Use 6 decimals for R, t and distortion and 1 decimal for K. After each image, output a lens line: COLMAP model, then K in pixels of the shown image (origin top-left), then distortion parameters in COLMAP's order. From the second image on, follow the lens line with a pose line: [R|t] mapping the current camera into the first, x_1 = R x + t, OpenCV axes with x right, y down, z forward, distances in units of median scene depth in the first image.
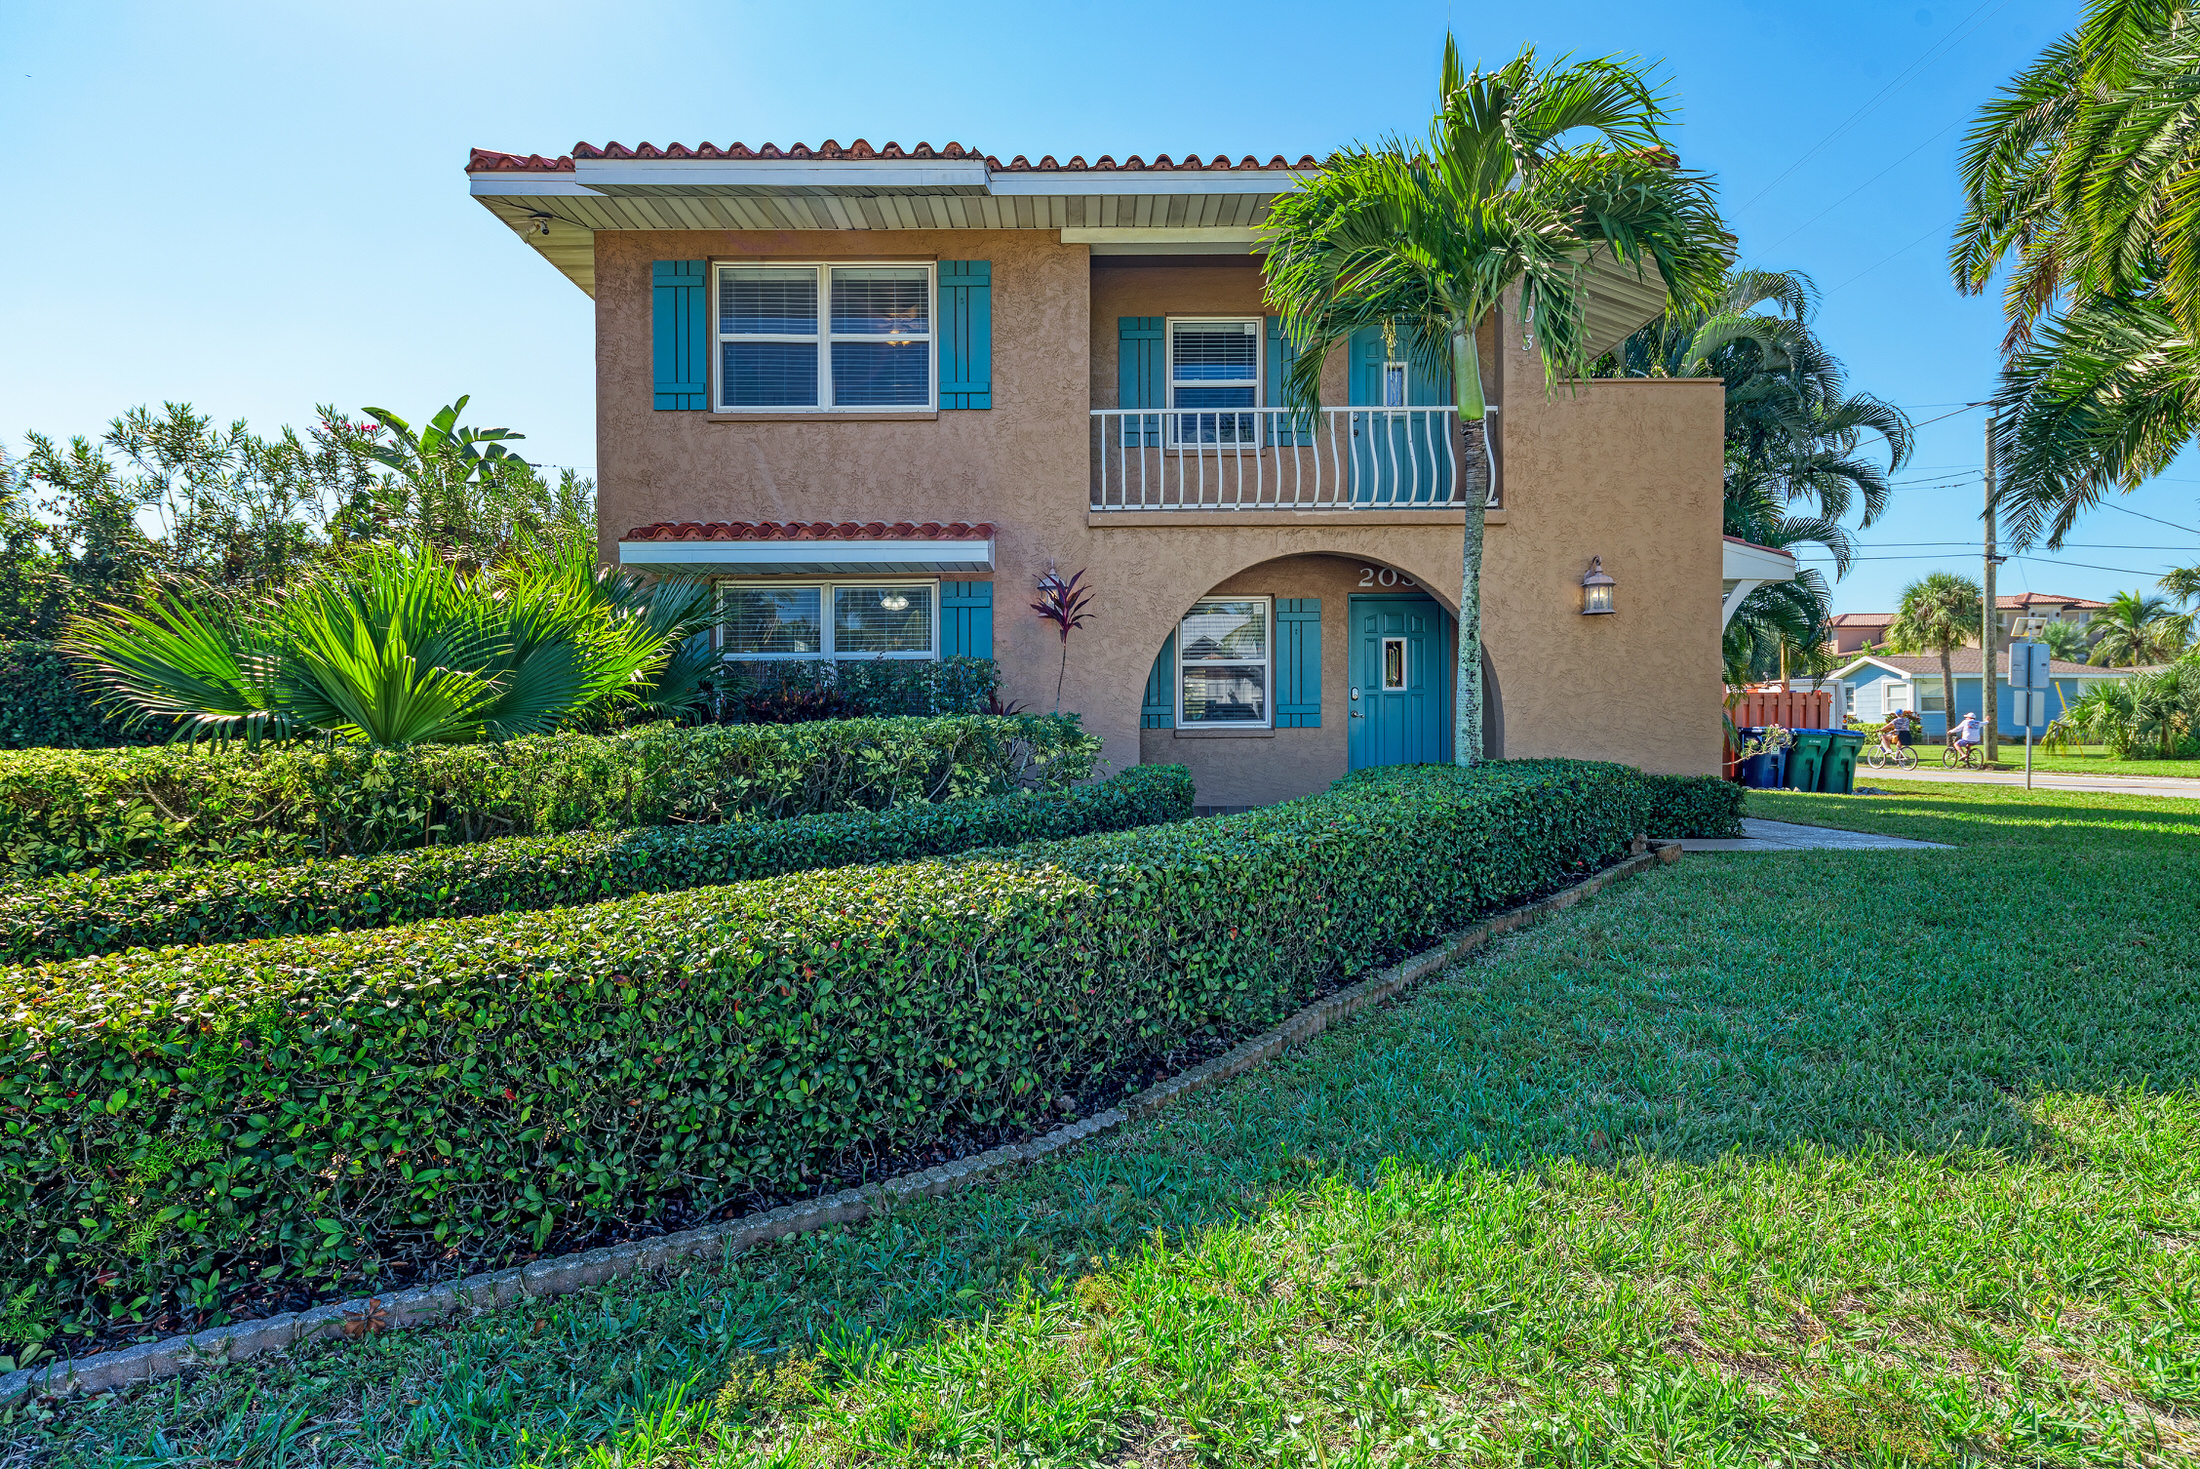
lens RADIAL K [[1137.0, 0, 1099.8], [0, 1137.0, 728.8], [0, 0, 1]] dist [-0.002438, -0.000452]
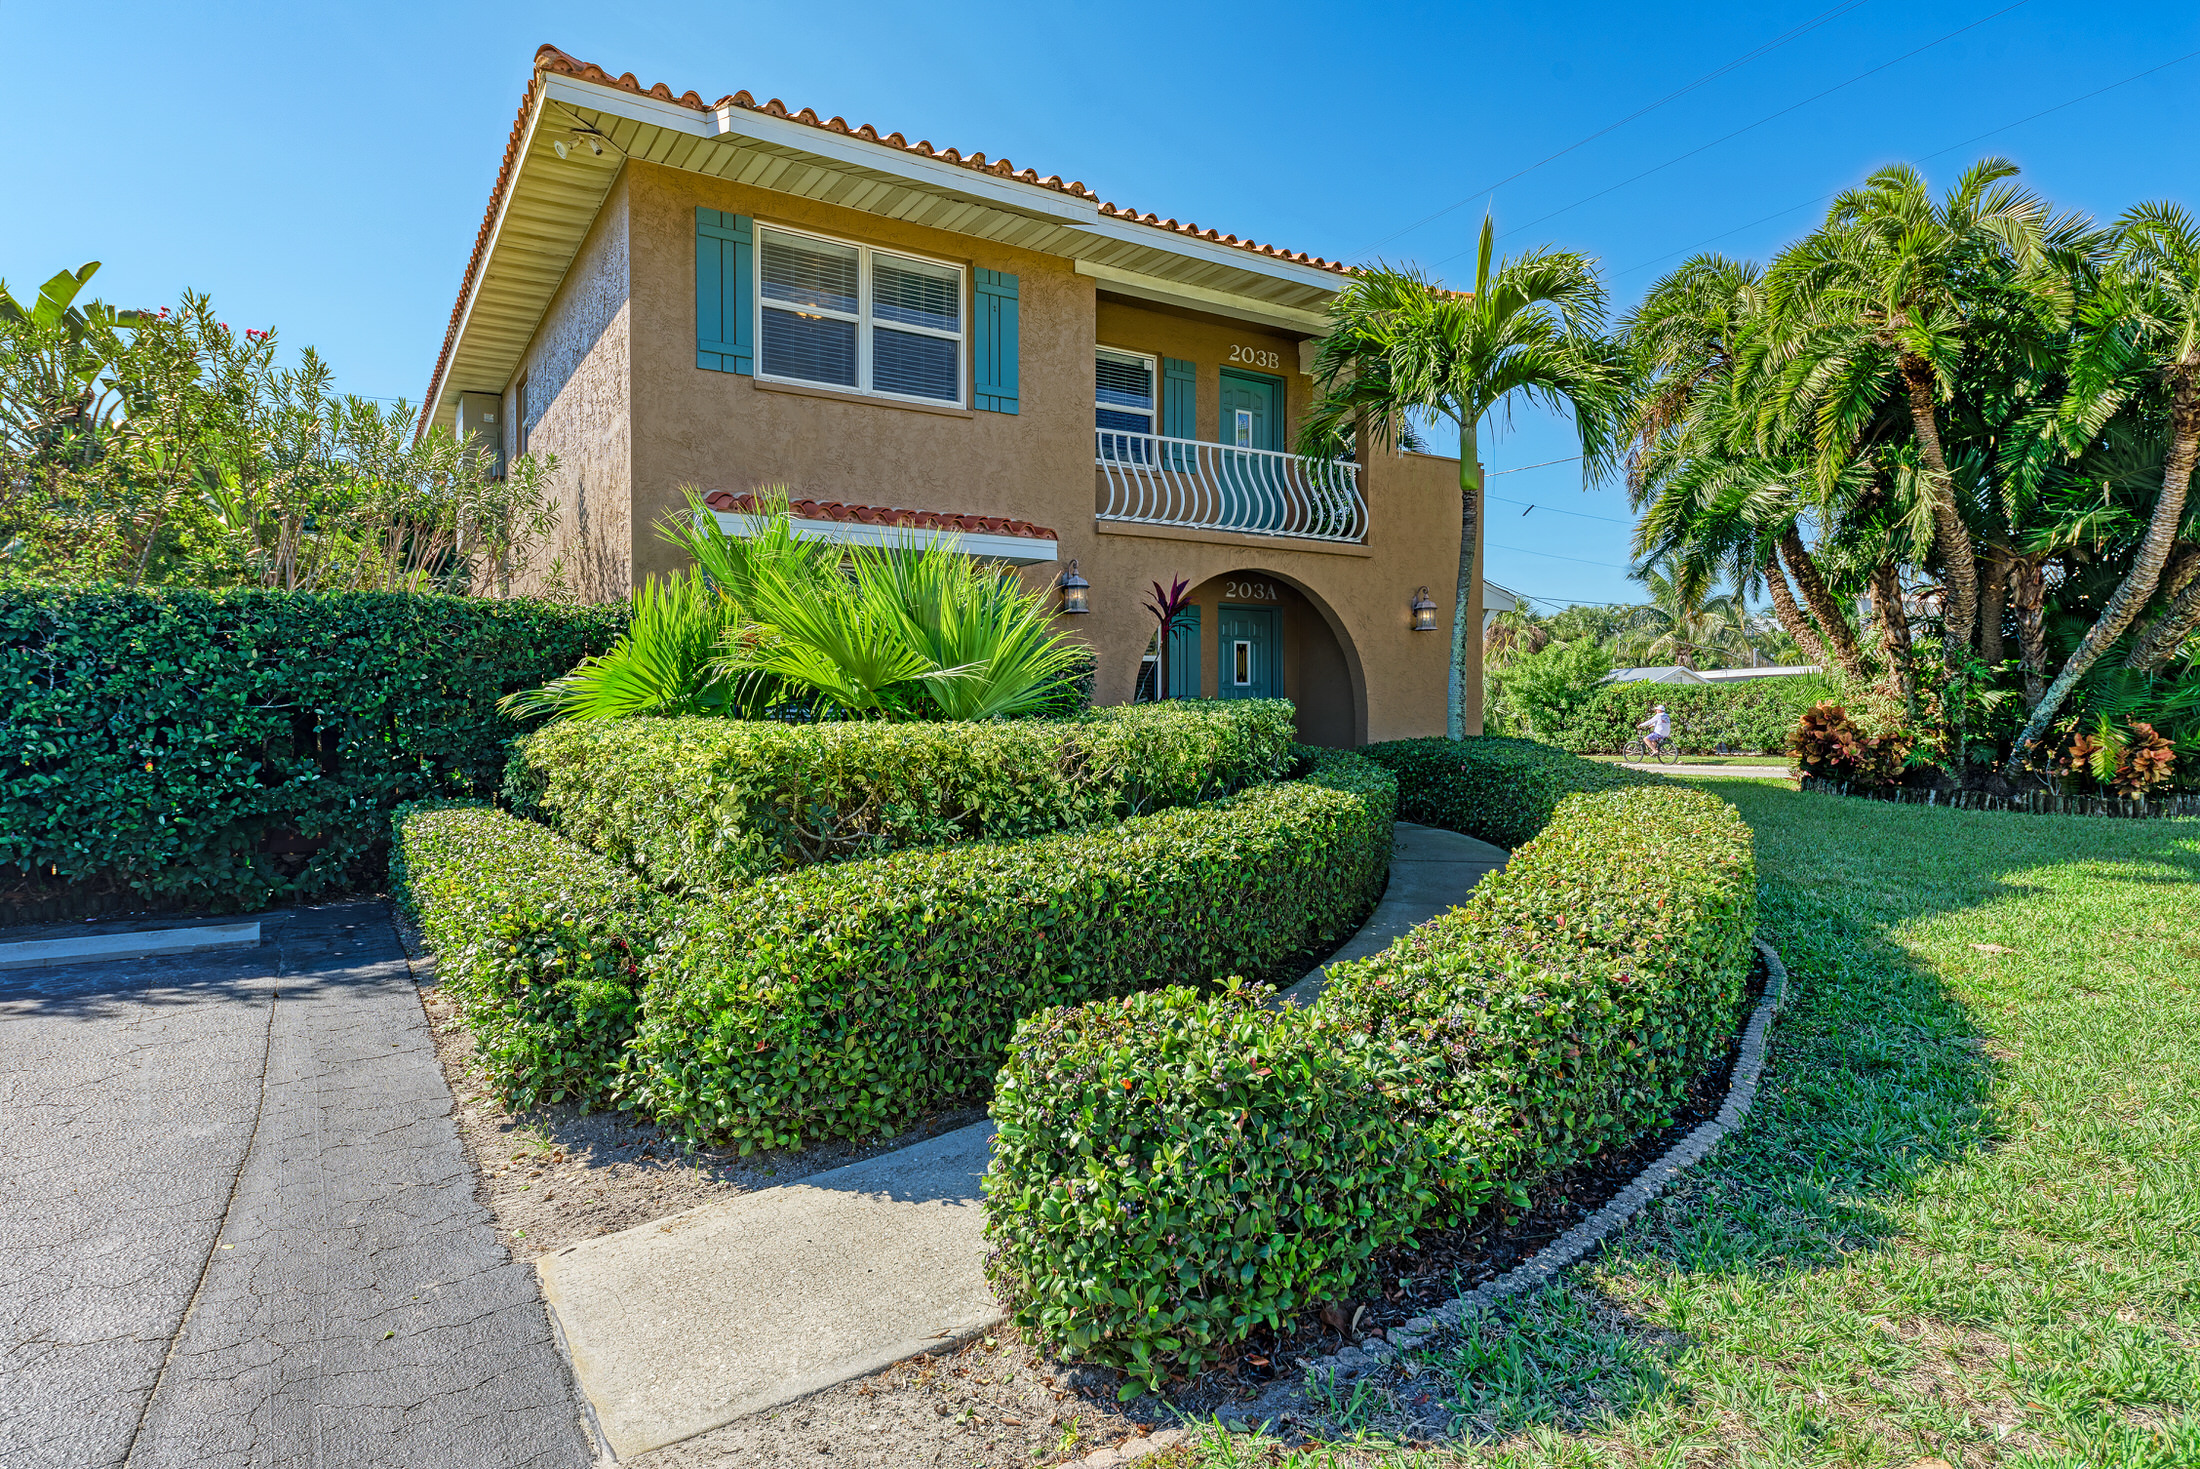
lens RADIAL K [[1253.5, 0, 1101.3], [0, 1253.5, 733.7], [0, 0, 1]] dist [-0.003099, -0.002475]
pose [[0.844591, -0.003202, 0.535403, -0.656158], [0.003002, 0.999995, 0.001245, 0.016896], [-0.535404, 0.000556, 0.844596, -0.035733]]
